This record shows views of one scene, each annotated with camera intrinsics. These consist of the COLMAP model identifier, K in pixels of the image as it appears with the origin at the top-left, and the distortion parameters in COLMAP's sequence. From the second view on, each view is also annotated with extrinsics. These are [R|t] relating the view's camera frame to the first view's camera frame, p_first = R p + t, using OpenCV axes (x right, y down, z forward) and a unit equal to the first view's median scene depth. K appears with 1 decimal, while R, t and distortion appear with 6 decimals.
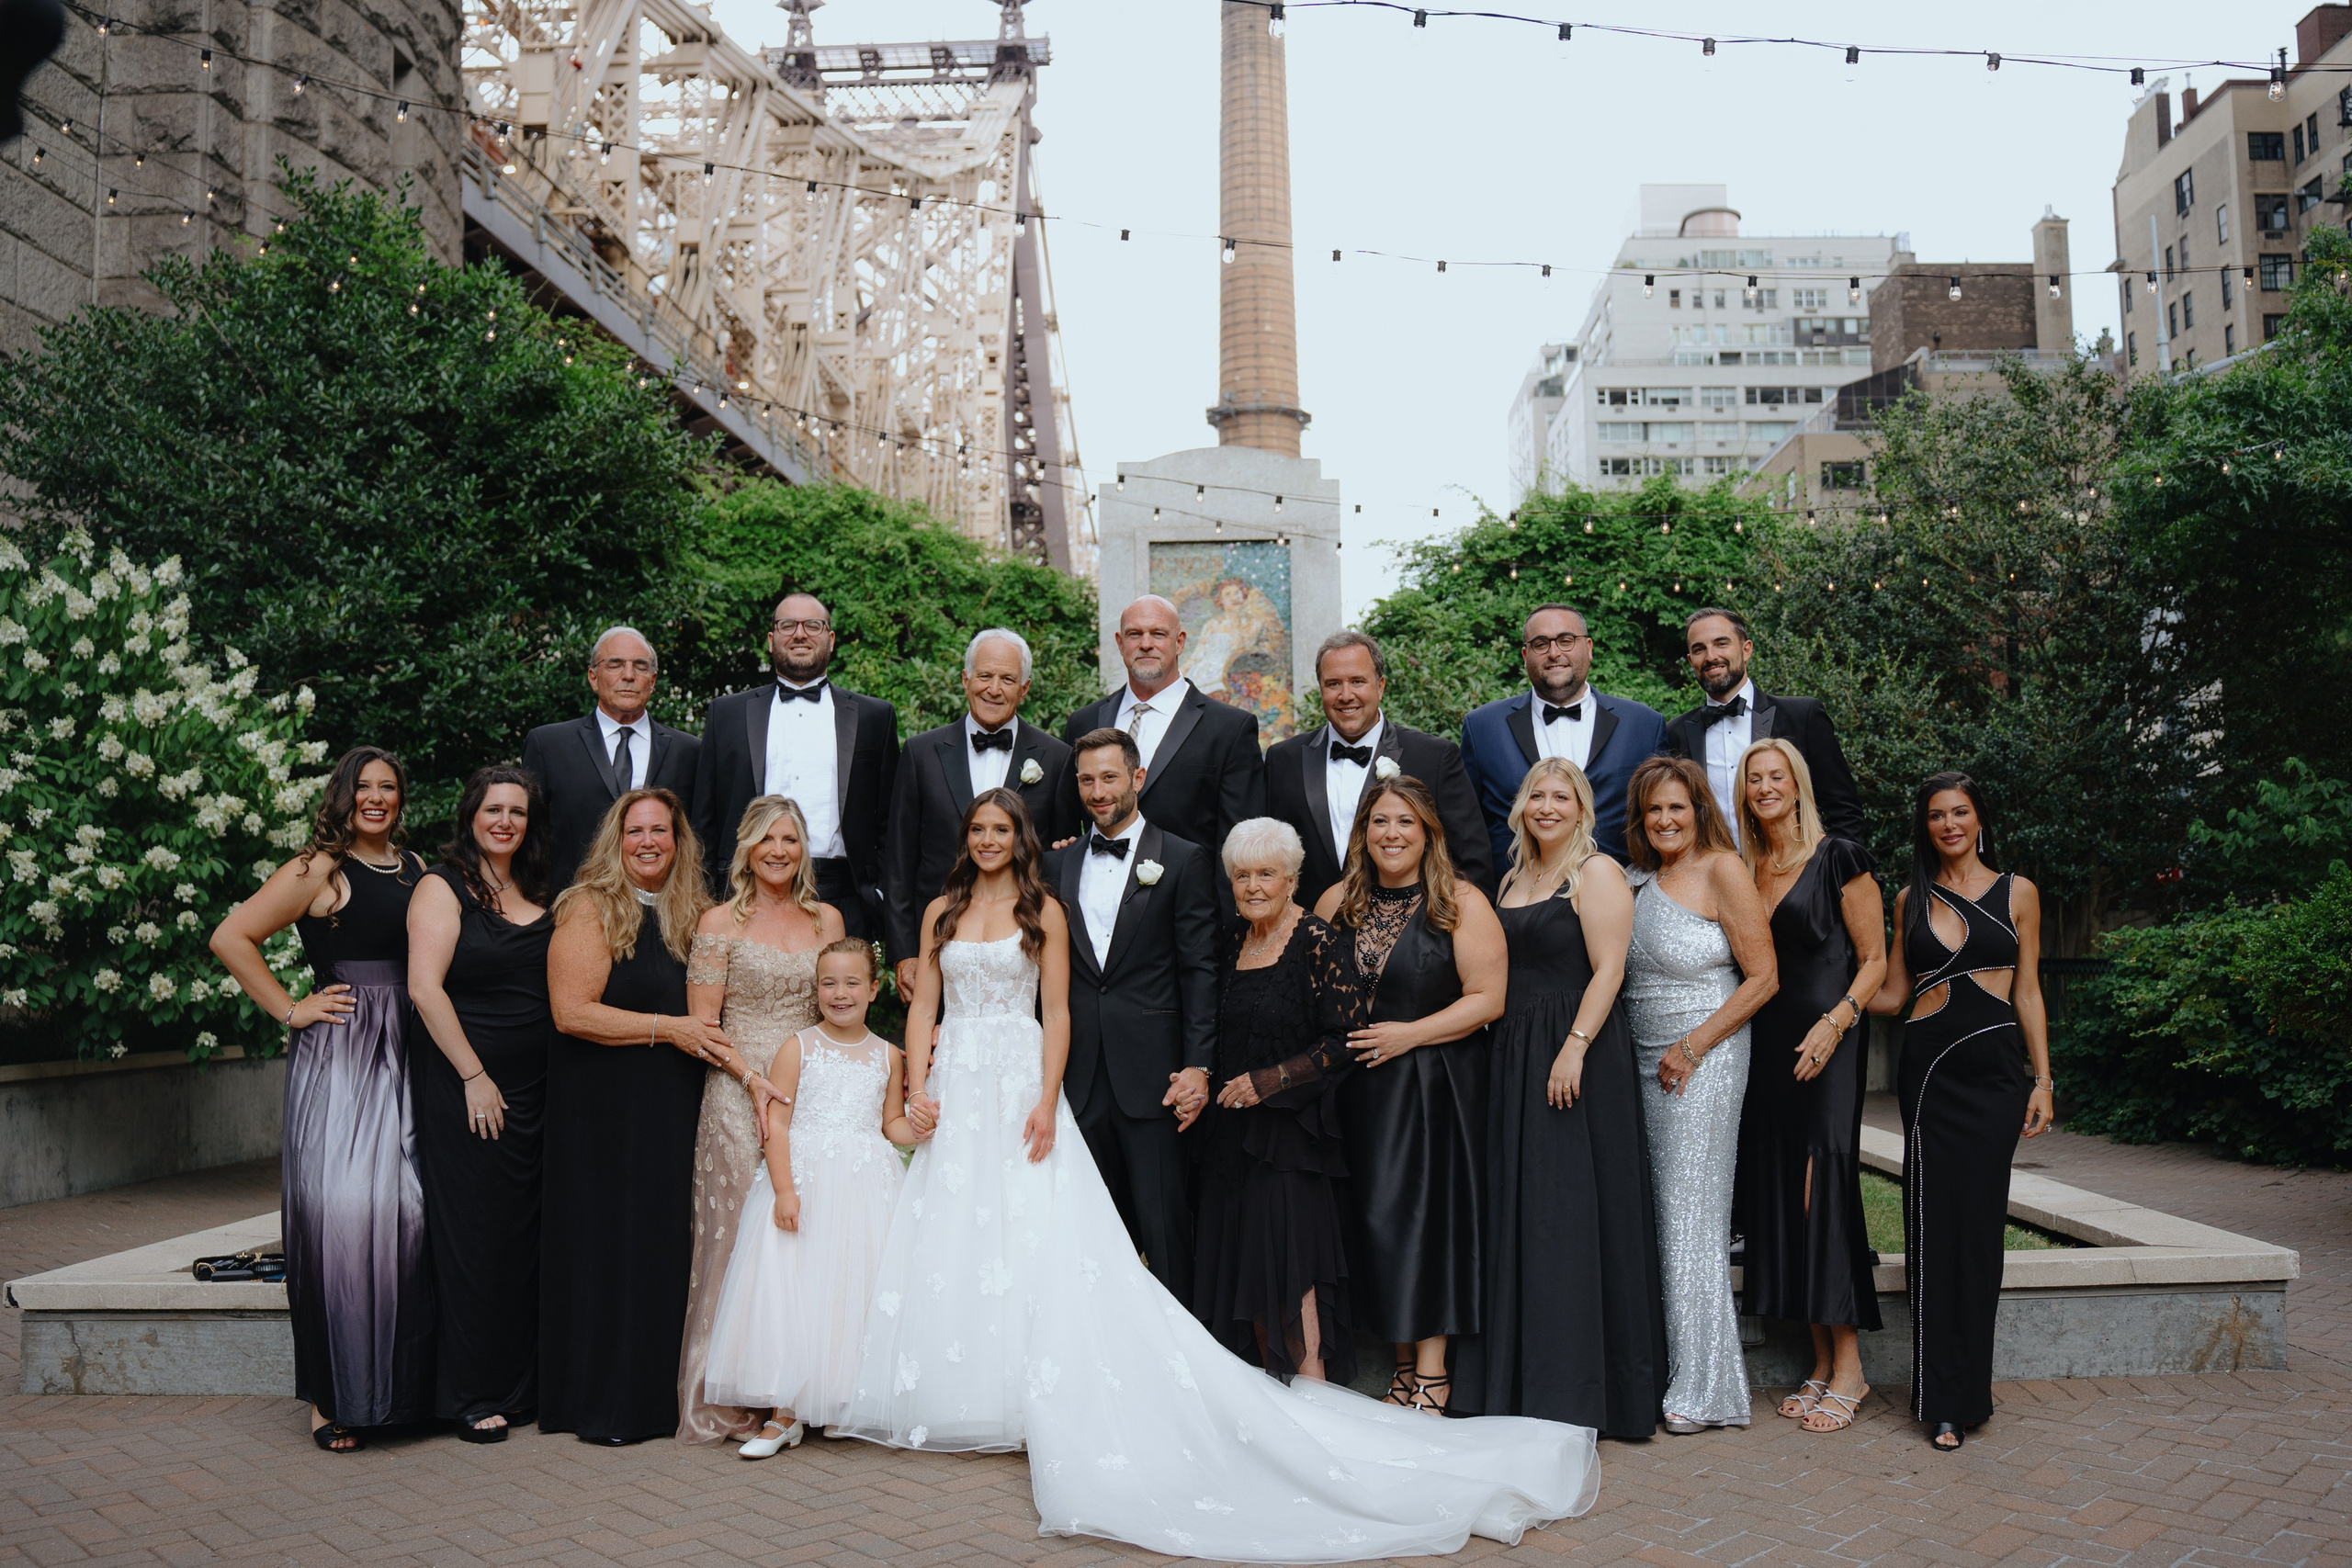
lens RADIAL K [[2052.8, 0, 1236.0], [0, 2052.8, 820.9], [0, 0, 1]] dist [-0.088066, 0.010386]
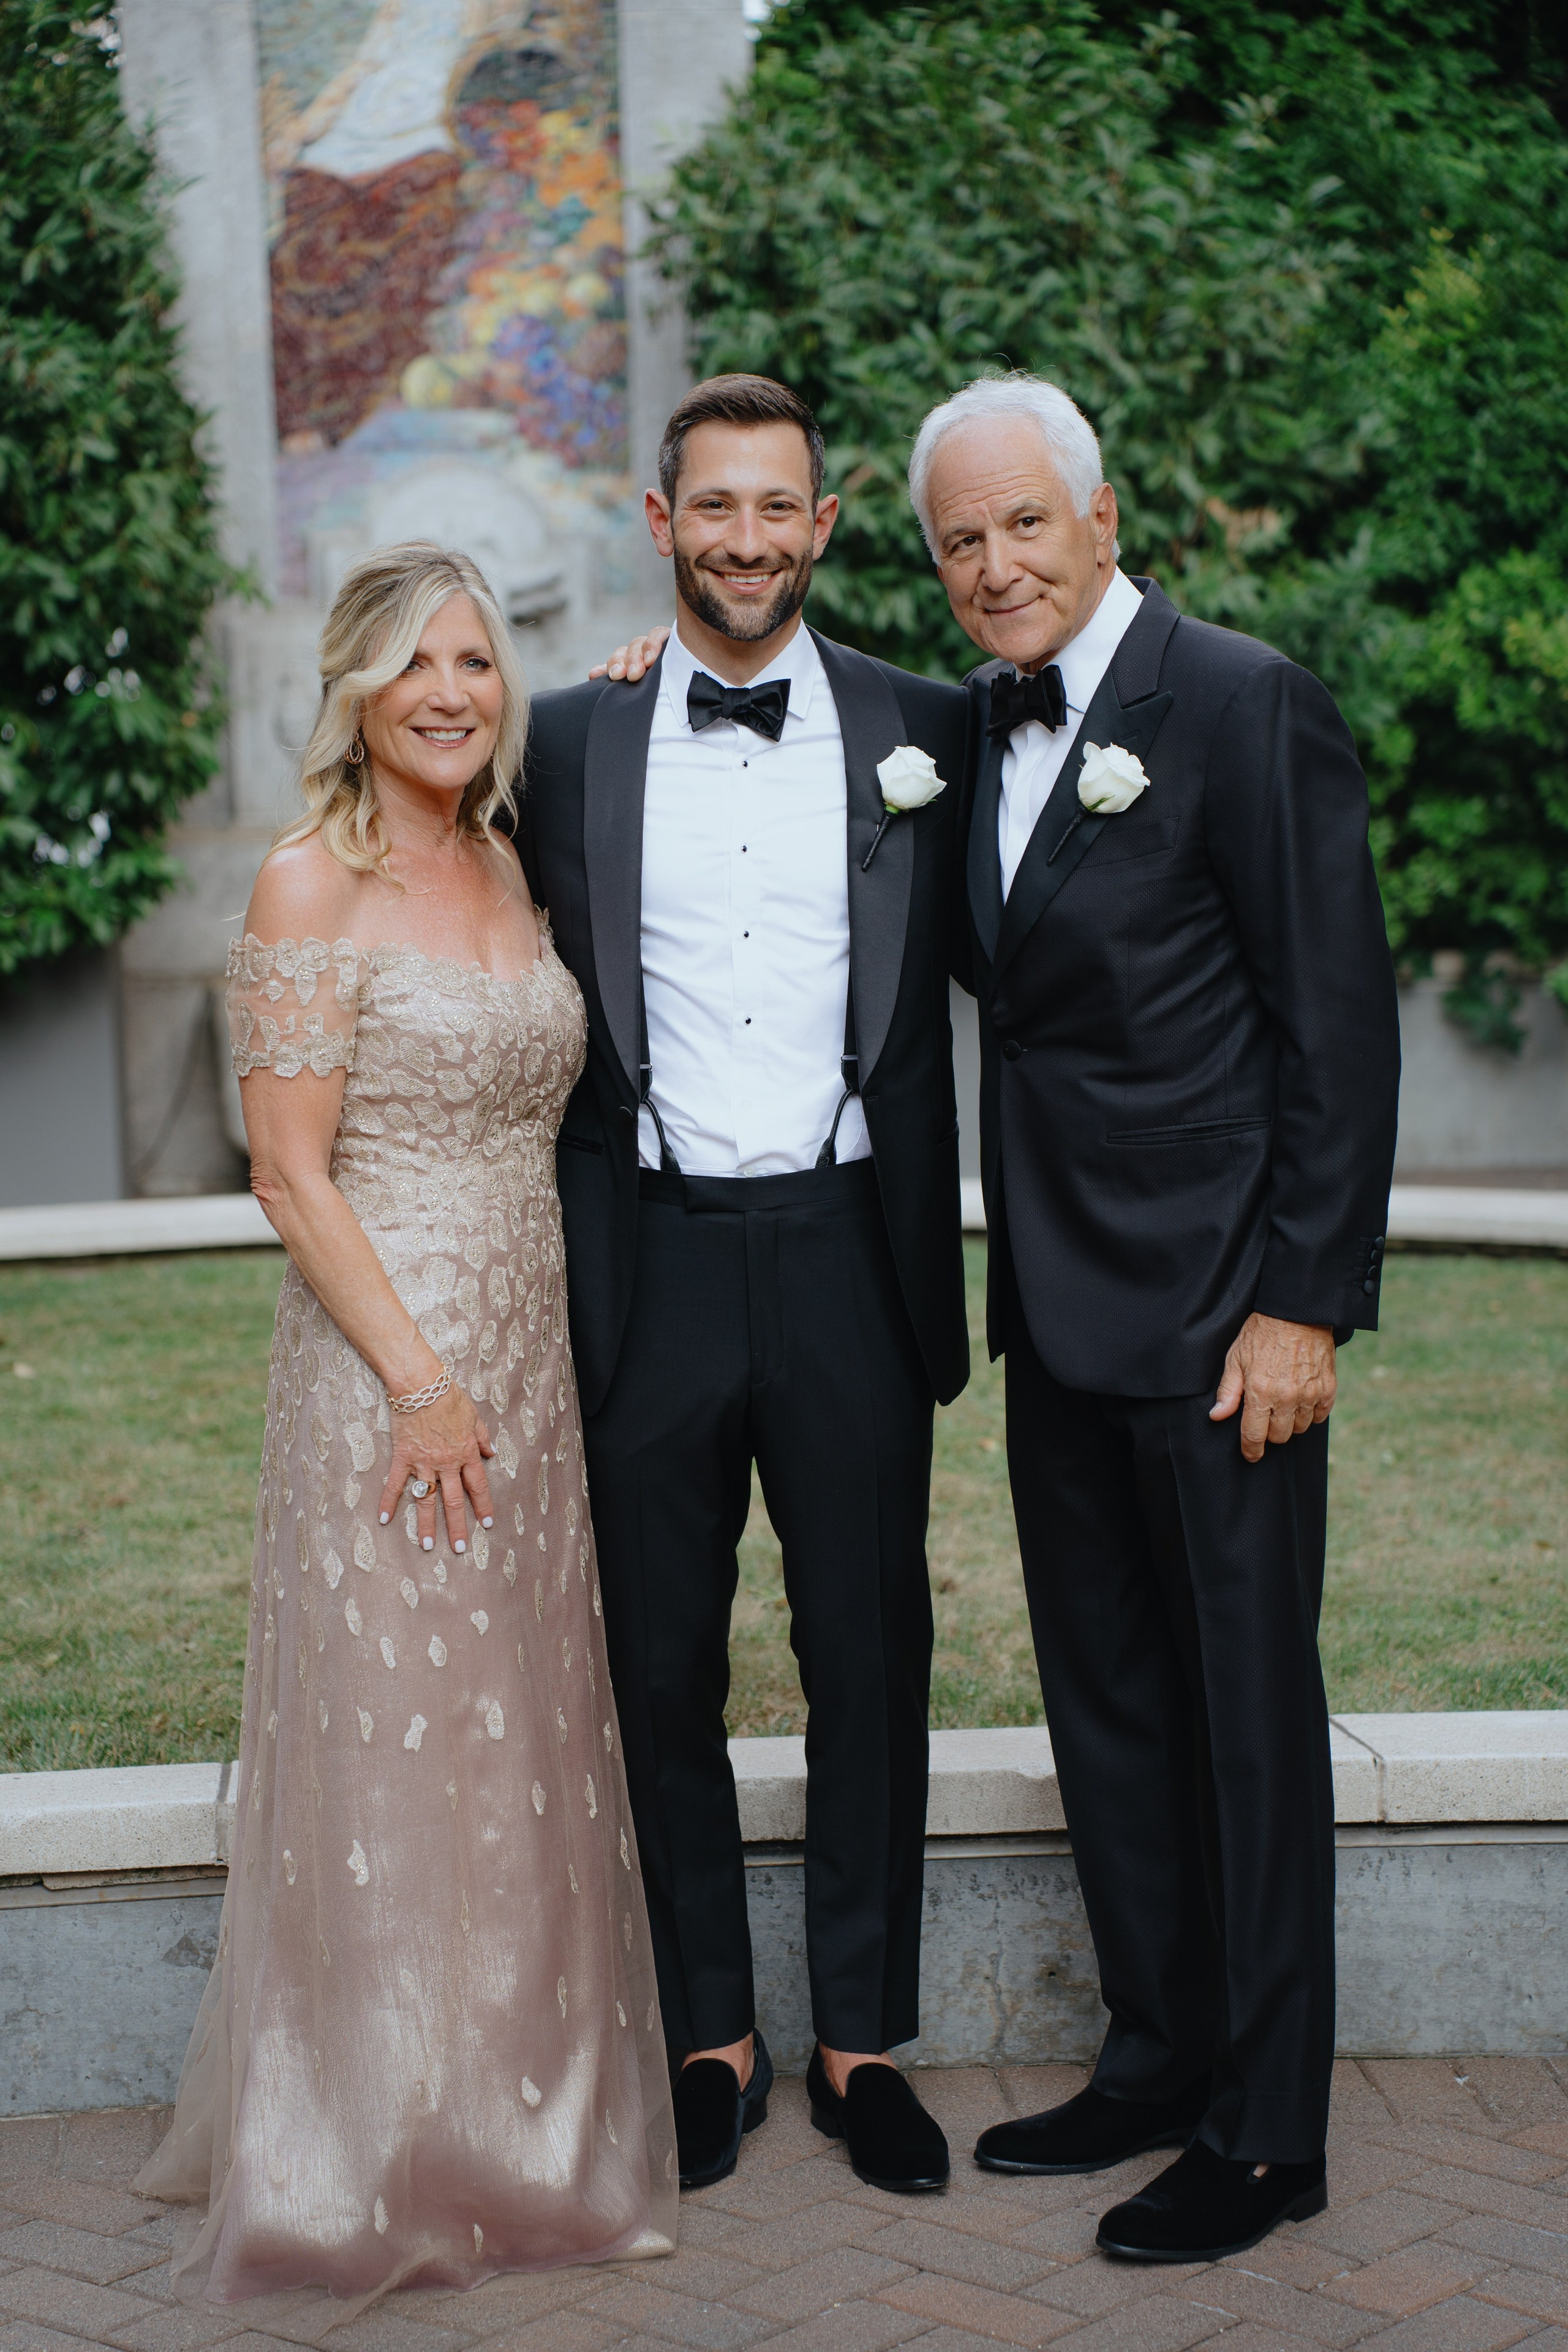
lens RADIAL K [[4919.3, 0, 764.4], [0, 4919.3, 1160.4], [0, 0, 1]] dist [0.641471, 0.000000]
pose [[0.993918, -0.011106, 0.109561, -0.053501], [-0.004630, 0.989807, 0.142339, -0.010239], [-0.110025, -0.141980, 0.983736, 0.013789]]
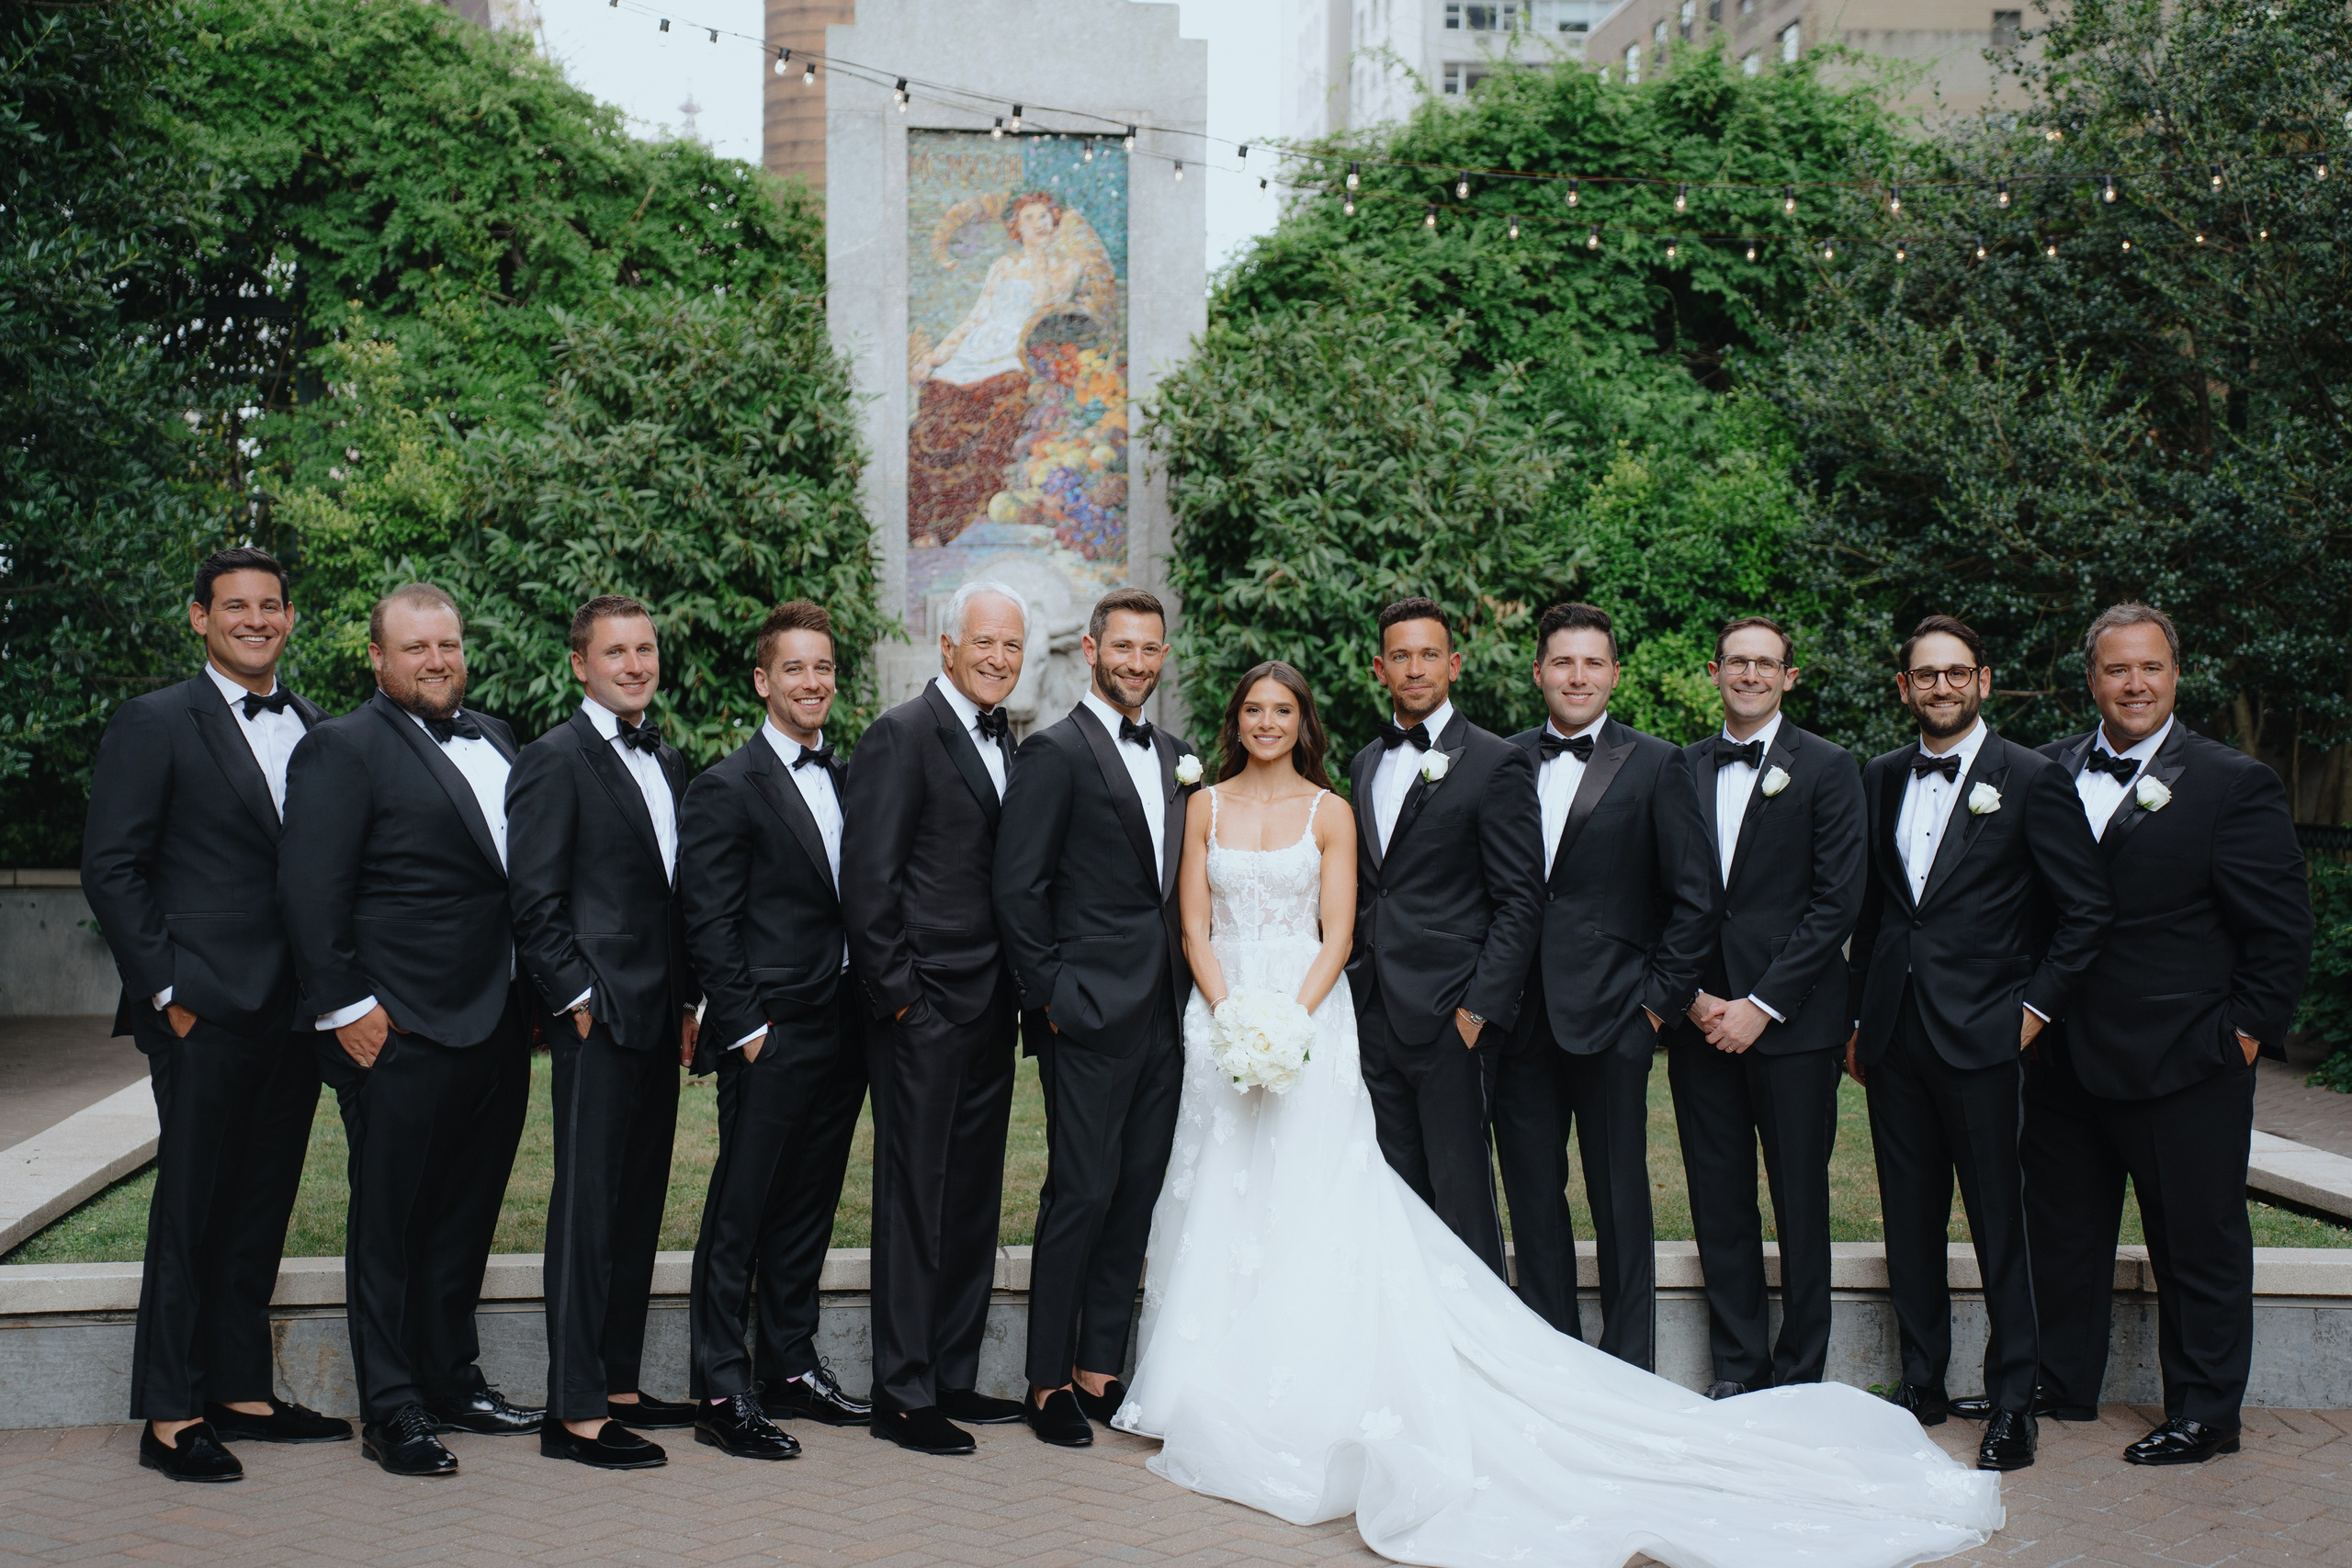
lens RADIAL K [[3611.7, 0, 1179.7], [0, 3611.7, 775.4], [0, 0, 1]] dist [0.336280, 0.000000]
pose [[0.992655, 0.022391, 0.118892, -0.088731], [-0.031413, 0.996722, 0.074561, -0.023515], [-0.116833, -0.077749, 0.990104, -0.143439]]
